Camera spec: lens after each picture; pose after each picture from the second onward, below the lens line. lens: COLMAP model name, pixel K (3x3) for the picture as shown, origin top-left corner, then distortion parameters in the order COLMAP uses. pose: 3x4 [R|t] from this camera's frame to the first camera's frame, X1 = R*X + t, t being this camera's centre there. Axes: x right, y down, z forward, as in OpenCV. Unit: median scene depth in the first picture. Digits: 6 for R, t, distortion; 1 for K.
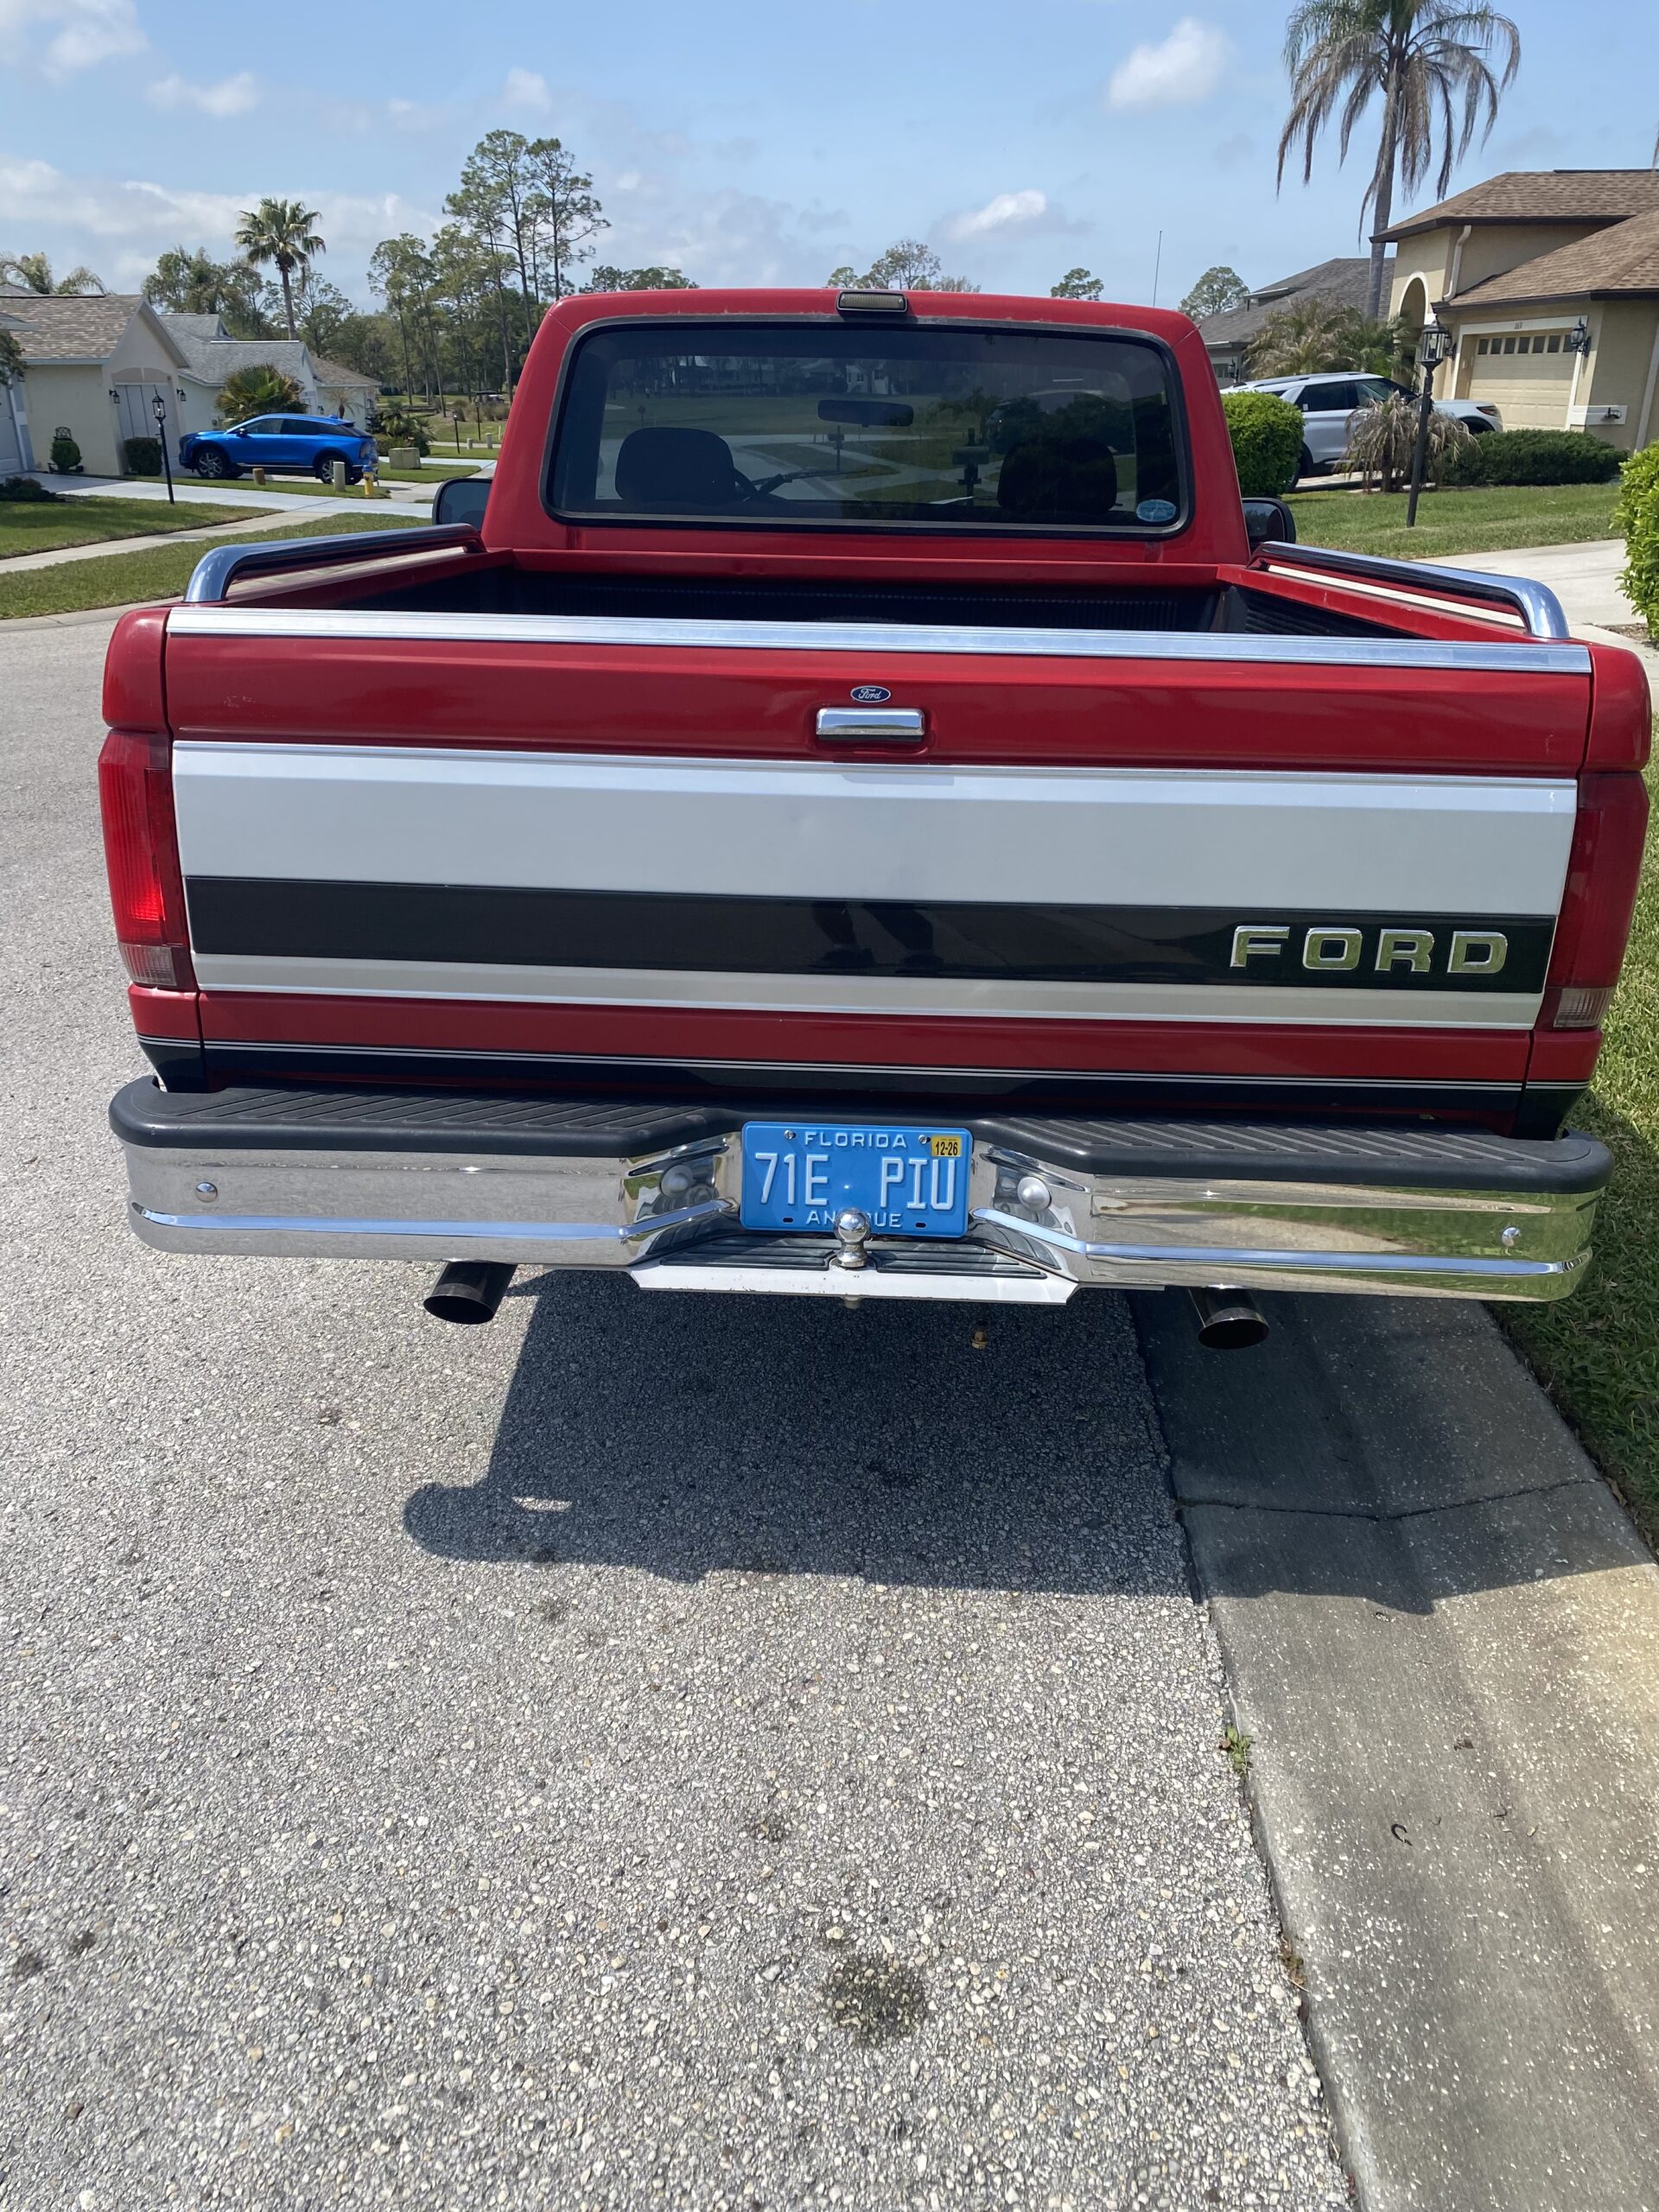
lens RADIAL K [[1683.3, 0, 803.1], [0, 1683.3, 1109.3], [0, 0, 1]] dist [-0.005249, -0.003525]
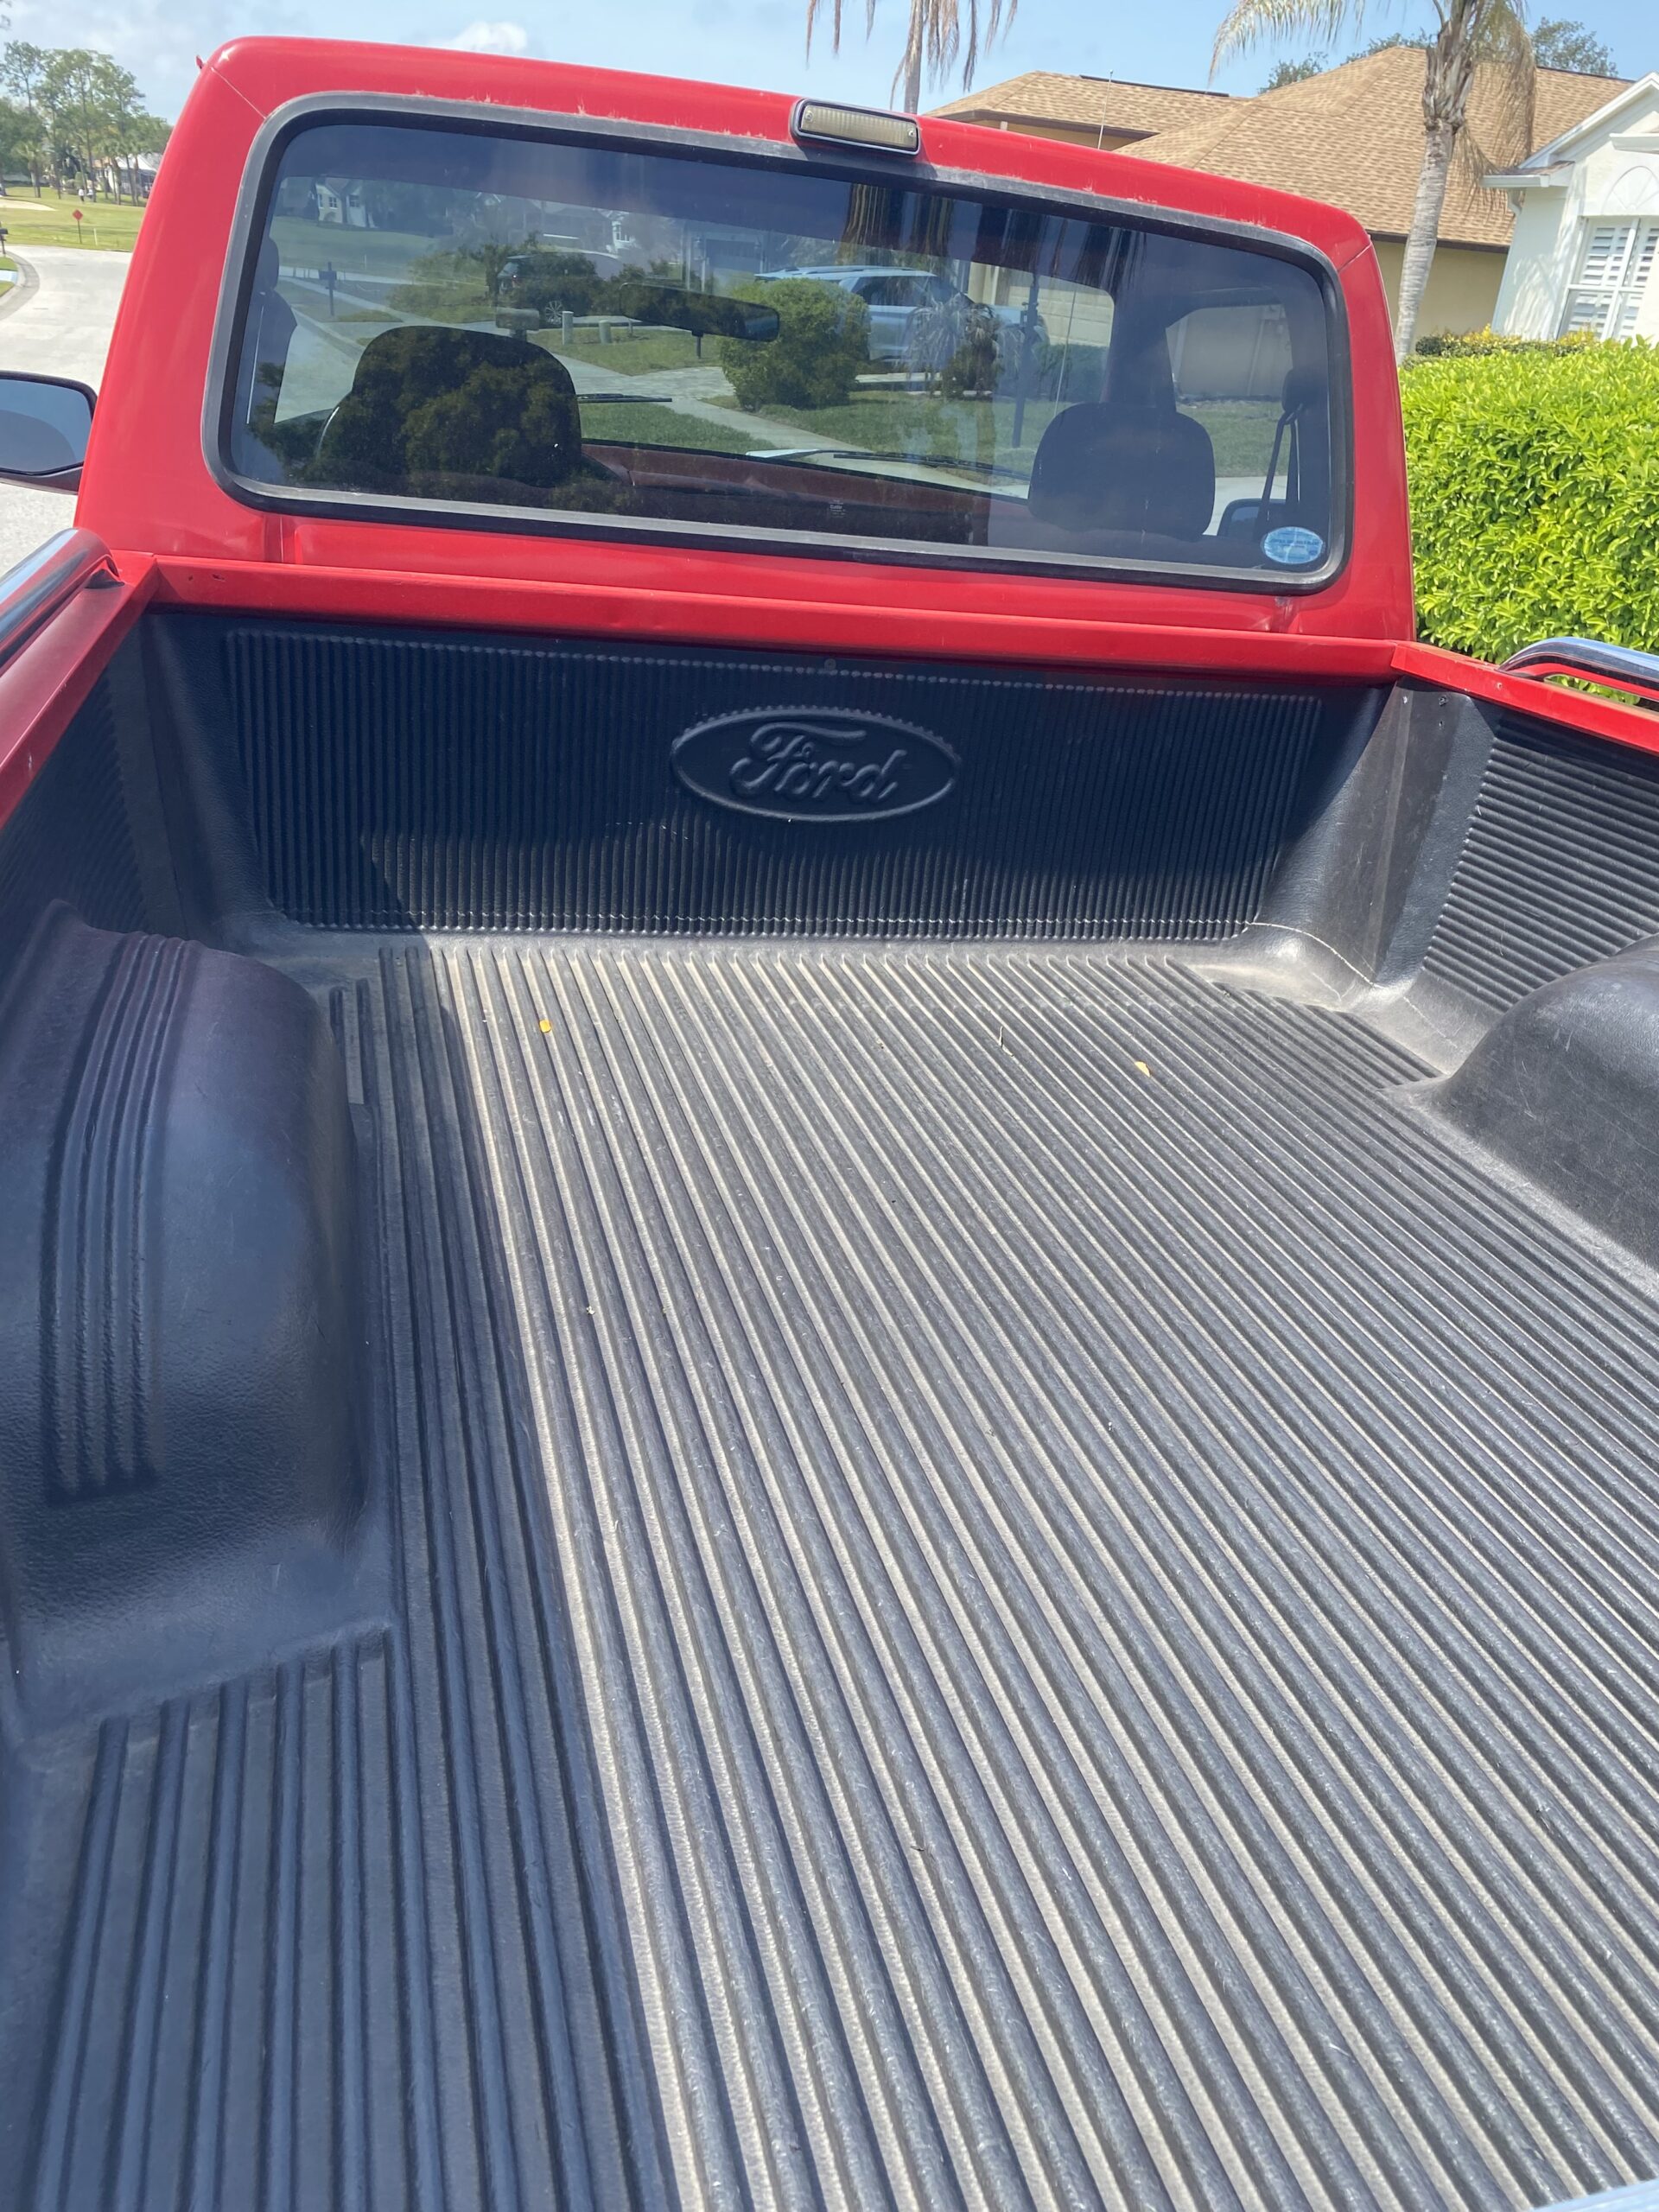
lens RADIAL K [[1657.7, 0, 842.5], [0, 1657.7, 1044.9], [0, 0, 1]] dist [0.059995, -0.075911]
pose [[0.947774, -0.041356, 0.316249, -0.028638], [0.027991, 0.998517, 0.046690, -0.042110], [-0.317711, -0.035400, 0.947527, 0.095603]]
